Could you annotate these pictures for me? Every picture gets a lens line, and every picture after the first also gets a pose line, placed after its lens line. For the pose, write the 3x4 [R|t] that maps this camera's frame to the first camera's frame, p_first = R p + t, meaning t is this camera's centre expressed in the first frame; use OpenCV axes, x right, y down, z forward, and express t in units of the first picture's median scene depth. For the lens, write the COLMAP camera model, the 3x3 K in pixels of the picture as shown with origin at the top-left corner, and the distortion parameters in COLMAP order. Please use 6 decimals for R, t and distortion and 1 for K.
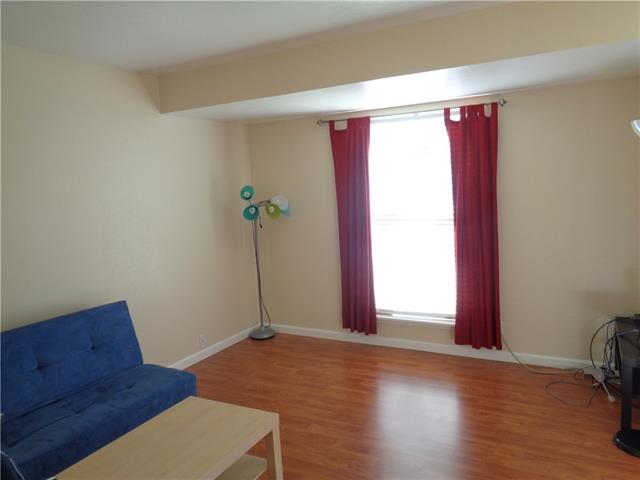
lens RADIAL K [[476.3, 0, 320.0], [0, 476.3, 240.0], [0, 0, 1]] dist [0.000992, -0.001026]
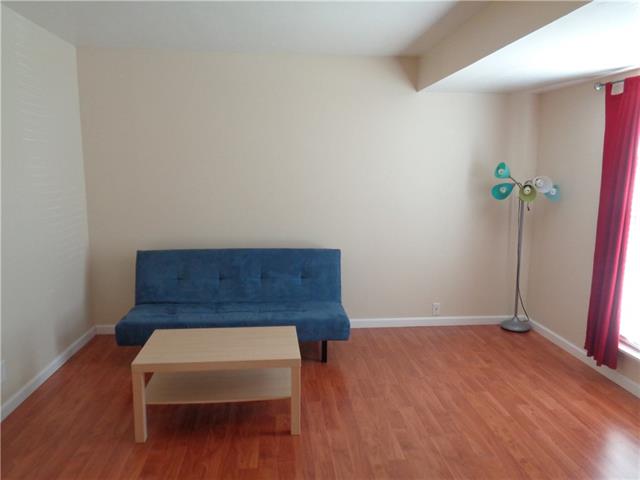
lens RADIAL K [[476.3, 0, 320.0], [0, 476.3, 240.0], [0, 0, 1]] dist [0.000992, -0.001026]
pose [[0.566366, 0.182246, -0.803751, 0.423187], [-0.132933, 0.982675, 0.129145, -0.038218], [0.813362, 0.033702, 0.580780, 0.181513]]
